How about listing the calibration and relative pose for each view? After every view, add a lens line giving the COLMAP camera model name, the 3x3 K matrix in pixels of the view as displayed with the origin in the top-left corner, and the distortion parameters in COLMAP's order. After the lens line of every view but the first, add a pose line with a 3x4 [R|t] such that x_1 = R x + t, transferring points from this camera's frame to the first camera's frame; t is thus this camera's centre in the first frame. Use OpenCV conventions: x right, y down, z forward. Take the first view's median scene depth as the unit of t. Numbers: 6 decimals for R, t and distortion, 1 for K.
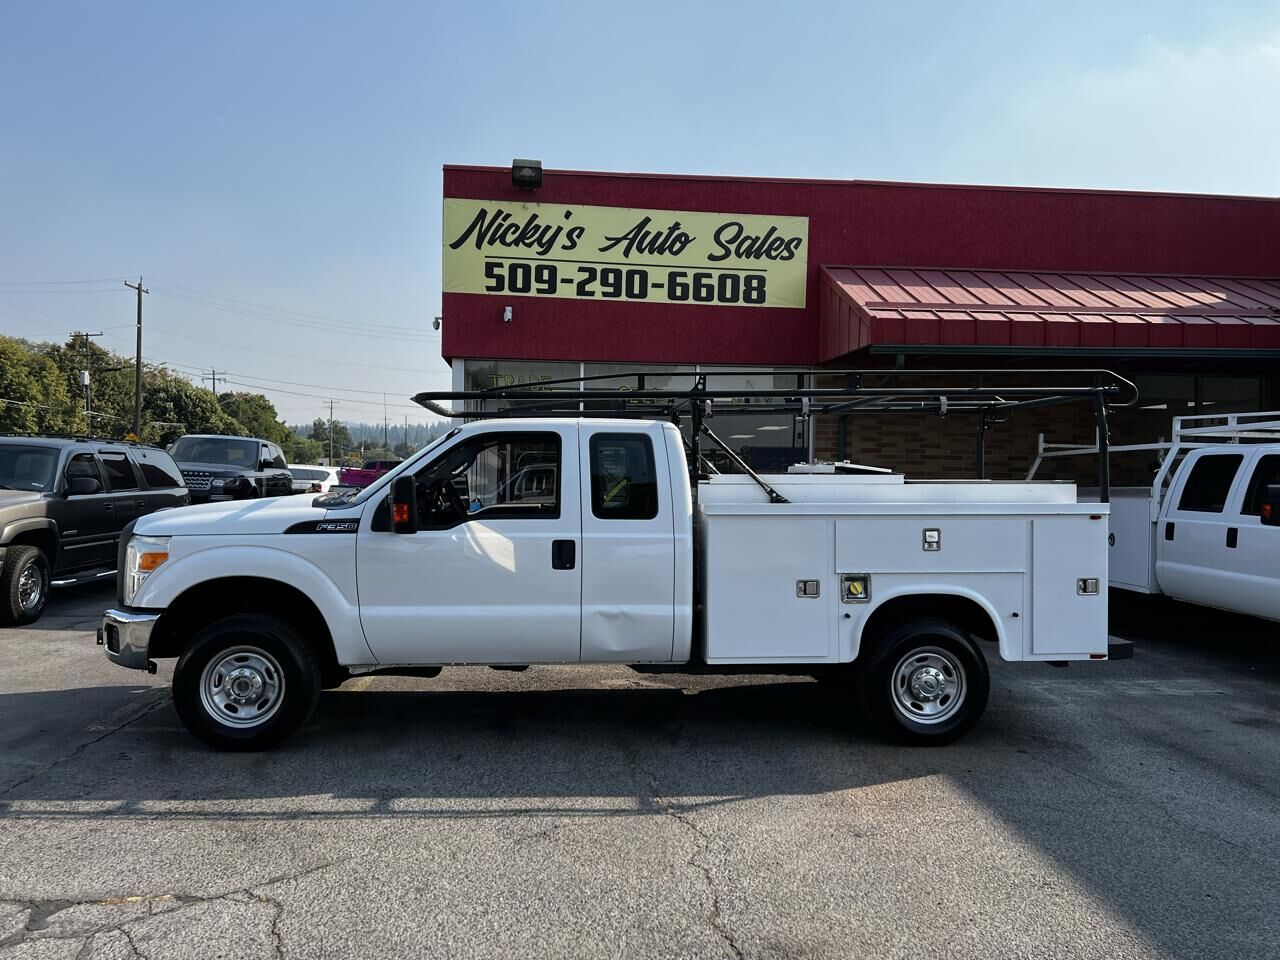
lens RADIAL K [[885.3, 0, 640.0], [0, 885.3, 480.0], [0, 0, 1]] dist [0.048058, -0.053603]
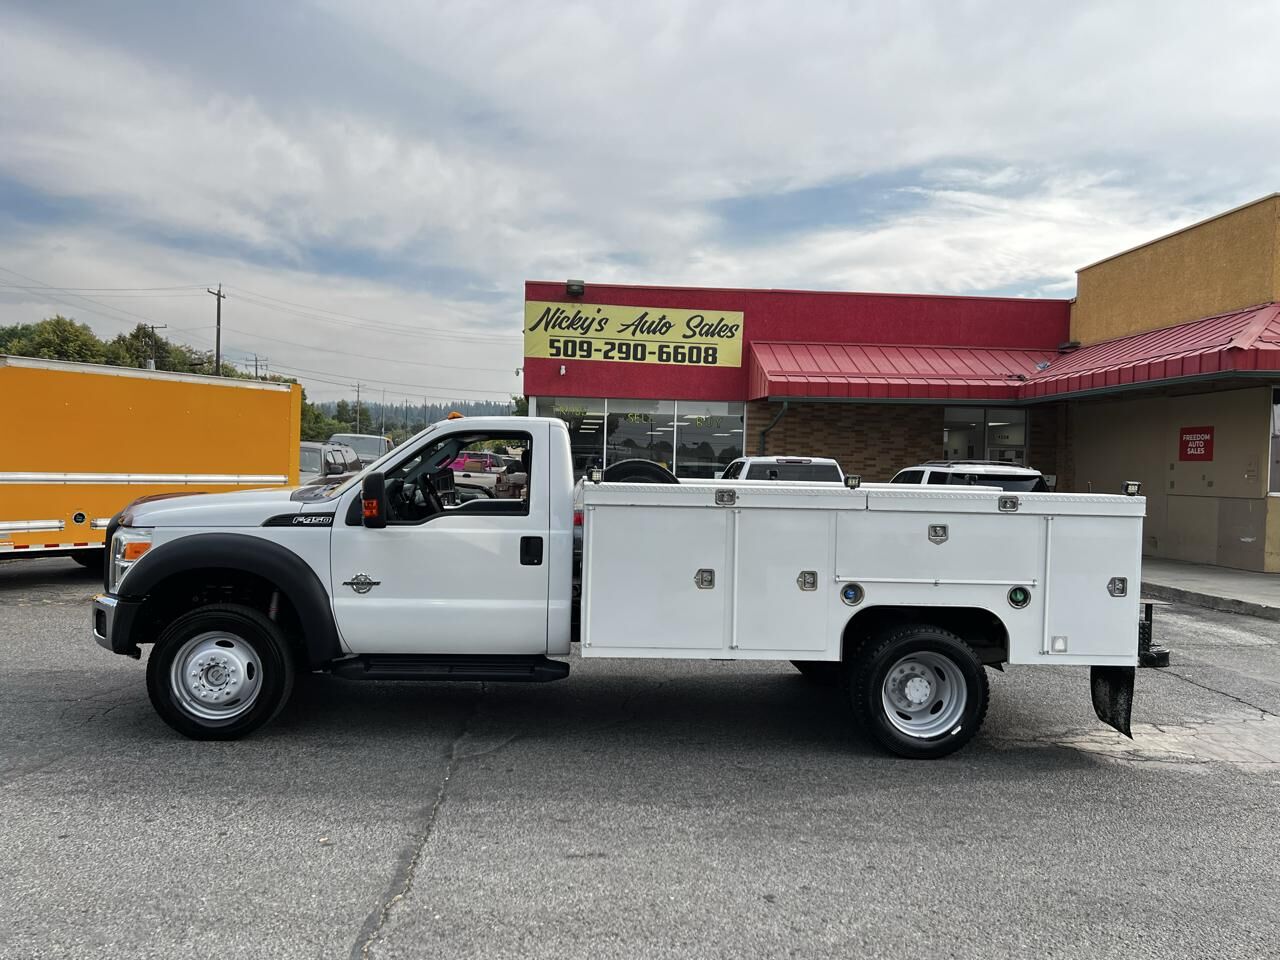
lens RADIAL K [[892.8, 0, 637.9], [0, 892.8, 475.6], [0, 0, 1]] dist [0.039470, -0.042405]
pose [[0.999836, 0.011700, -0.013836, 0.019288], [-0.011476, 0.999805, 0.016092, -0.015557], [0.014021, -0.015931, 0.999775, -0.683186]]
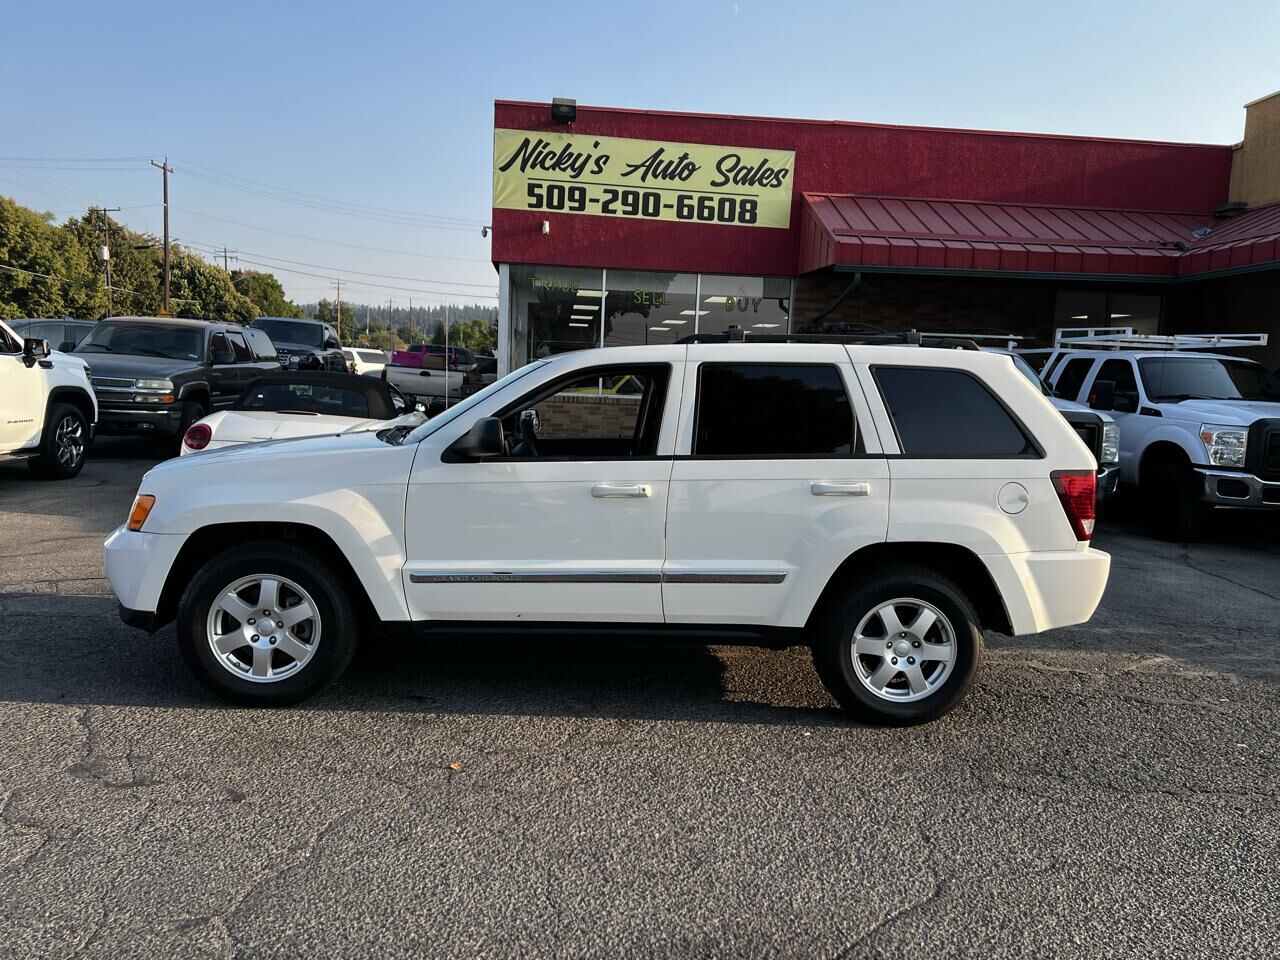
lens RADIAL K [[889.2, 0, 633.2], [0, 889.2, 469.0], [0, 0, 1]] dist [0.044428, -0.045622]
pose [[0.999544, 0.029494, -0.006544, -0.009640], [-0.028593, 0.993489, 0.110281, 0.005432], [0.009754, -0.110044, 0.993879, -0.257785]]
